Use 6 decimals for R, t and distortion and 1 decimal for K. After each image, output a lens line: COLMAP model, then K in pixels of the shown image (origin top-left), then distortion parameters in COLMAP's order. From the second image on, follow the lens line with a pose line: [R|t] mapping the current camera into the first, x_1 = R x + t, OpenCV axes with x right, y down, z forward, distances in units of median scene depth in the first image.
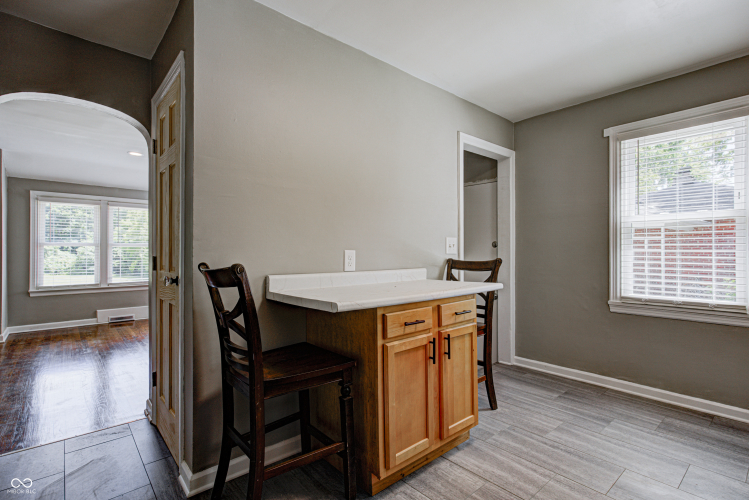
lens RADIAL K [[361.3, 0, 374.5], [0, 361.3, 250.0], [0, 0, 1]] dist [-0.016959, 0.018599]
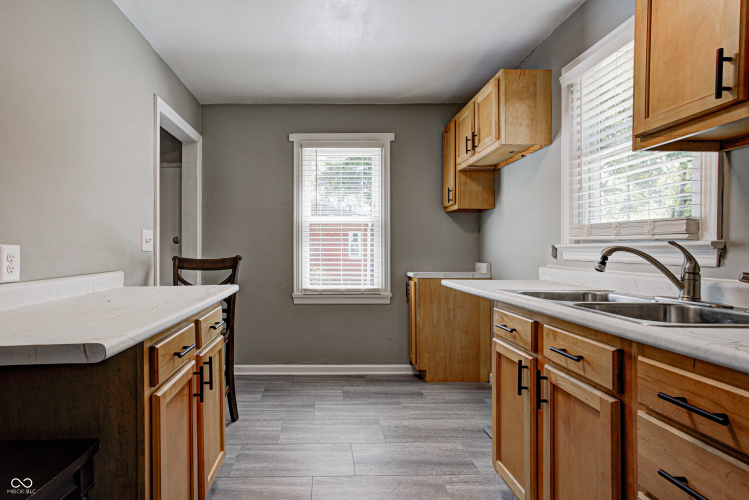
lens RADIAL K [[382.2, 0, 374.3], [0, 382.2, 246.4], [0, 0, 1]] dist [-0.016026, 0.021923]
pose [[0.657027, 0.002736, 0.753862, -0.082837], [-0.001325, 0.999996, -0.002474, 0.002097], [-0.753866, 0.000626, 0.657028, 0.104737]]
